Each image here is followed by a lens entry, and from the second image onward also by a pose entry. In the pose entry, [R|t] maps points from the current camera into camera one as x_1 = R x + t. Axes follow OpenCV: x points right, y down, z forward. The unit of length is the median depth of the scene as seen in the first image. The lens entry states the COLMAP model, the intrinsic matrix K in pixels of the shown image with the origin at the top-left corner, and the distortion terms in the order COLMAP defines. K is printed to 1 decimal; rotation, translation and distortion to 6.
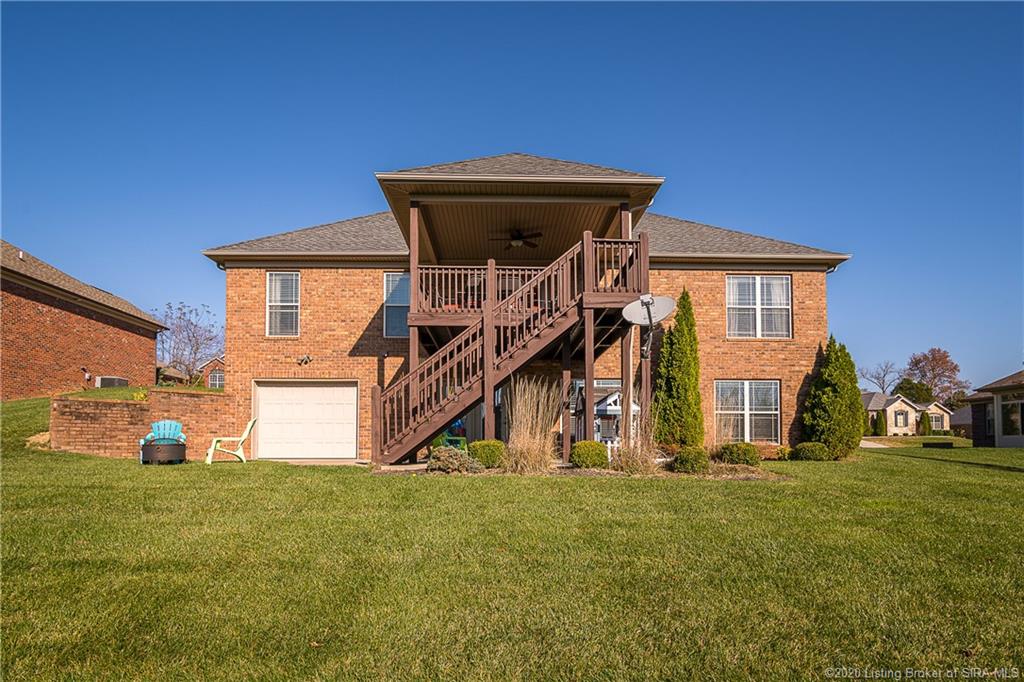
lens RADIAL K [[502.3, 0, 516.3], [0, 502.3, 437.0], [0, 0, 1]] dist [0.000447, -0.000101]
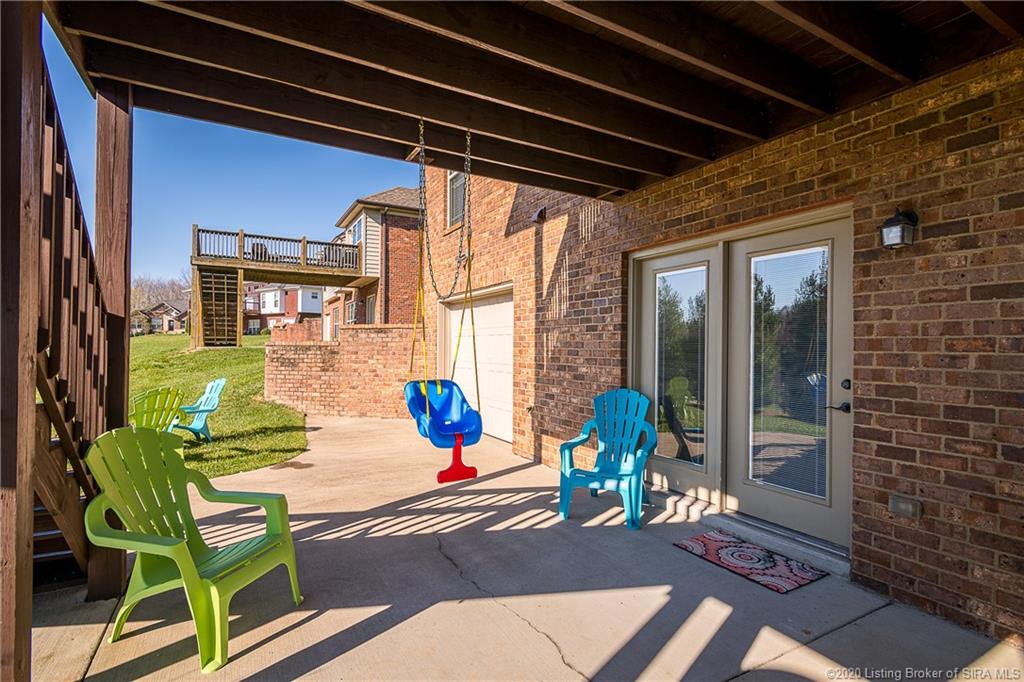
lens RADIAL K [[502.9, 0, 533.0], [0, 502.9, 346.5], [0, 0, 1]] dist [0.000942, 0.000117]
pose [[0.468561, 0.004723, -0.883419, 0.108779], [0.015649, 0.999784, 0.013645, -0.061344], [0.883293, -0.020218, 0.468386, 0.794207]]
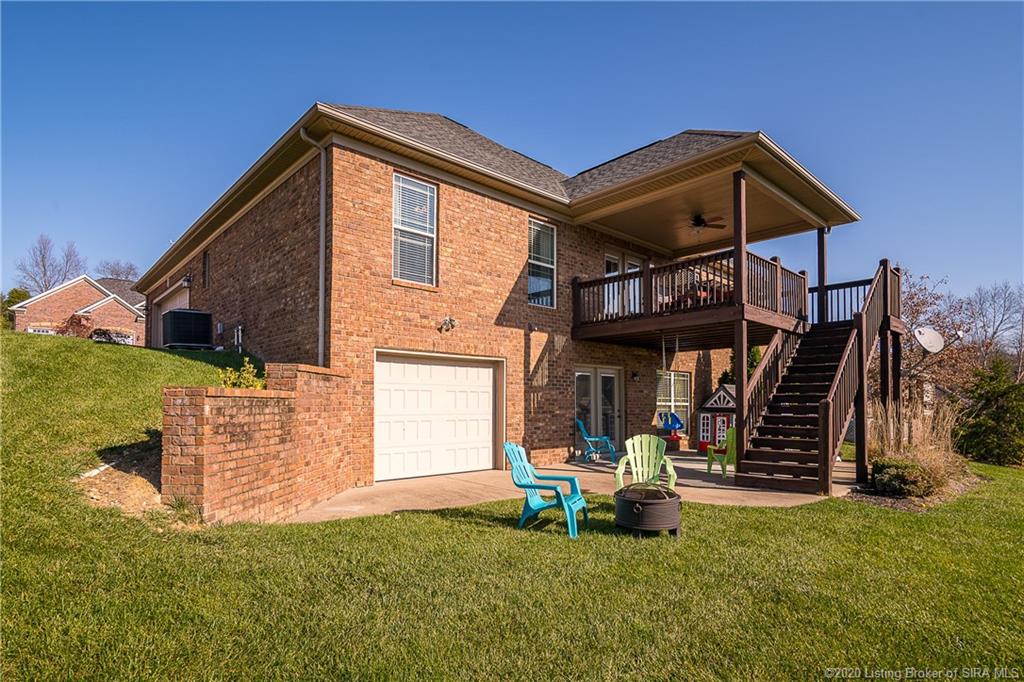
lens RADIAL K [[533.9, 0, 507.0], [0, 533.9, 394.3], [0, 0, 1]] dist [0.003081, 0.000176]
pose [[0.761173, 0.016865, 0.648330, -0.804592], [-0.022991, 0.999735, 0.000985, -0.065170], [-0.648141, -0.015656, 0.761359, 0.418028]]
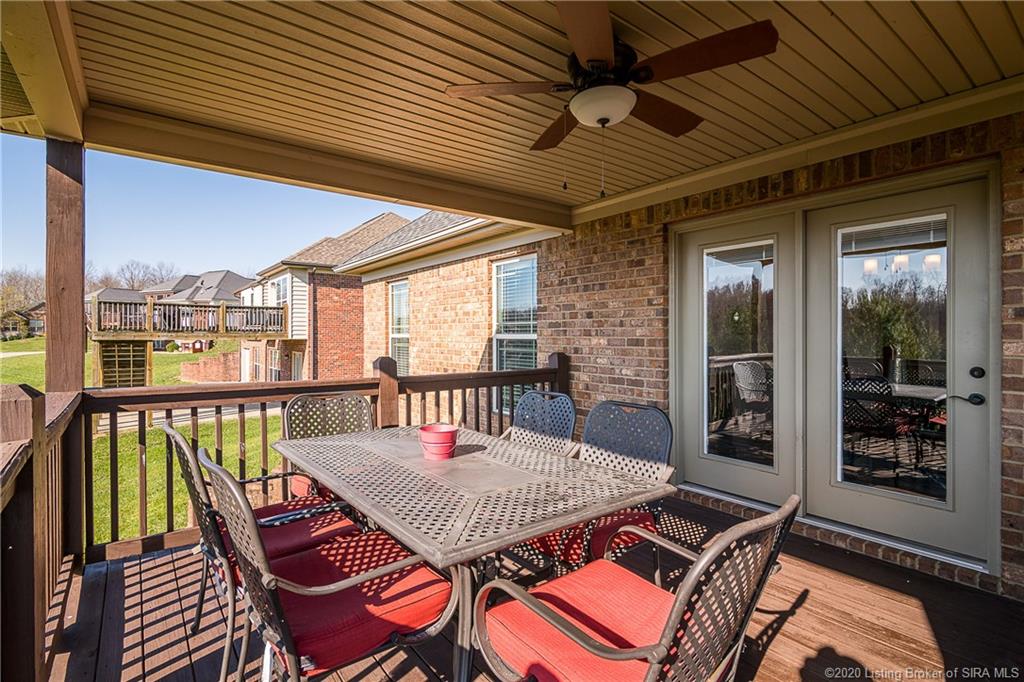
lens RADIAL K [[501.0, 0, 536.1], [0, 501.0, 337.8], [0, 0, 1]] dist [-0.001268, -0.000294]
pose [[0.591264, 0.011806, -0.806392, 0.116428], [0.018113, 0.999446, 0.027913, -0.276377], [0.806275, -0.031110, 0.590723, 0.777905]]
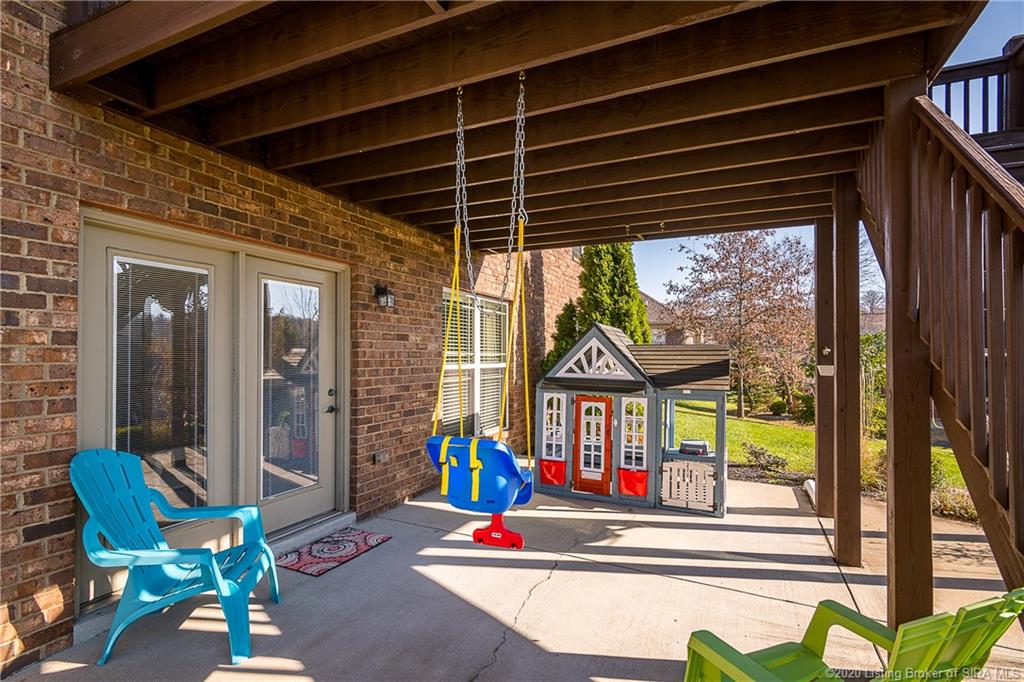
lens RADIAL K [[503.4, 0, 508.0], [0, 503.4, 346.6], [0, 0, 1]] dist [-0.000817, -0.000053]
pose [[0.462068, 0.016344, 0.886694, -0.249710], [-0.032369, 0.999475, -0.001554, -0.070598], [-0.886254, -0.027983, 0.462354, 0.782719]]
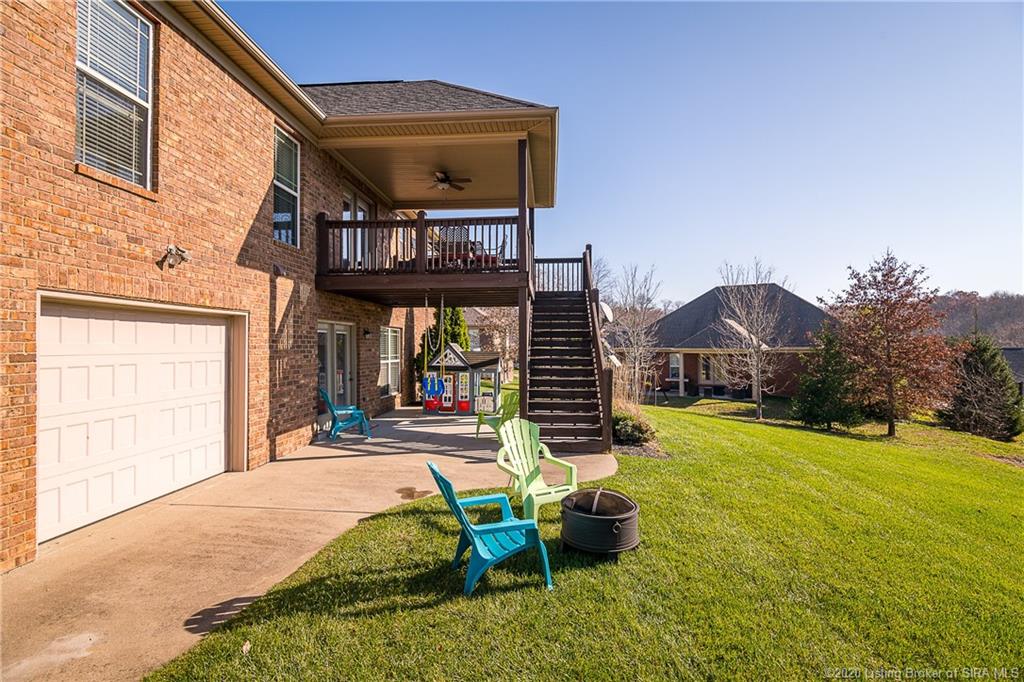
lens RADIAL K [[499.3, 0, 512.0], [0, 499.3, 341.0], [0, 0, 1]] dist [0.000529, -0.000018]
pose [[0.116190, 0.012707, 0.993146, -0.781172], [-0.028432, 0.999551, -0.009463, -0.089556], [-0.992820, -0.027138, 0.116499, 0.677152]]
